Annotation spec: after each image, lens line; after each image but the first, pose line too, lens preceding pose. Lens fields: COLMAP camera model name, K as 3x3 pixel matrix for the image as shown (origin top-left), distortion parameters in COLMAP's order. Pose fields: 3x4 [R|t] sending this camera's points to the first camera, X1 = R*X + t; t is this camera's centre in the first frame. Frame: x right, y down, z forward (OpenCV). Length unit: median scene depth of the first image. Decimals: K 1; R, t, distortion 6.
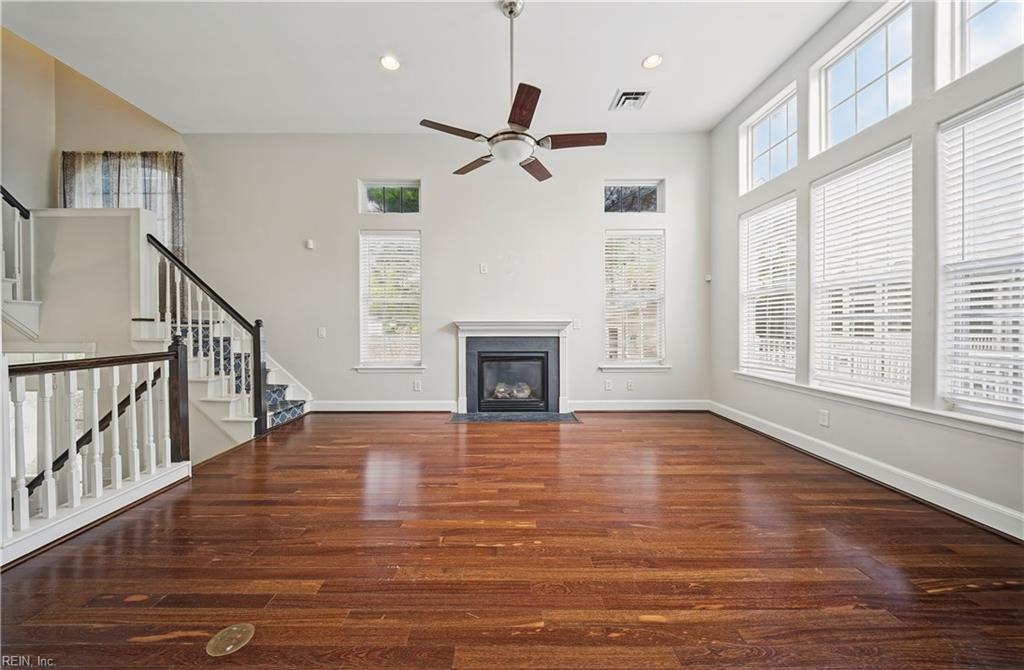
lens RADIAL K [[363.6, 0, 505.0], [0, 363.6, 332.1], [0, 0, 1]] dist [0.000226, 0.000019]
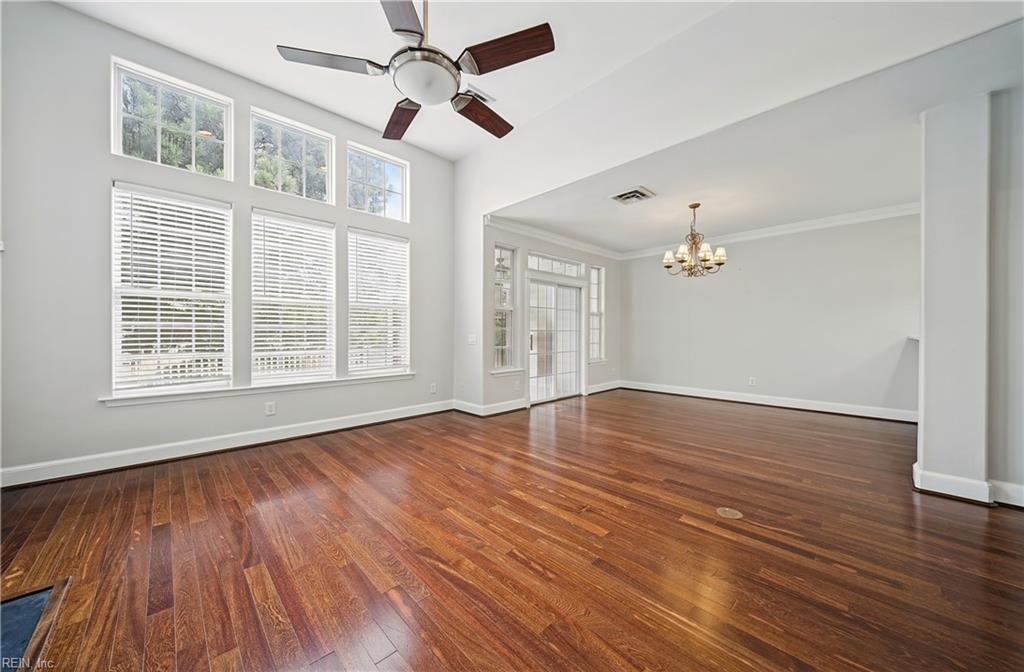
lens RADIAL K [[357.0, 0, 507.1], [0, 357.0, 332.3], [0, 0, 1]] dist [-0.000332, -0.000020]
pose [[-0.691518, 0.005934, 0.722335, -0.637958], [0.012330, 0.999918, 0.003589, -0.017317], [-0.722254, 0.011388, -0.691534, 1.487183]]
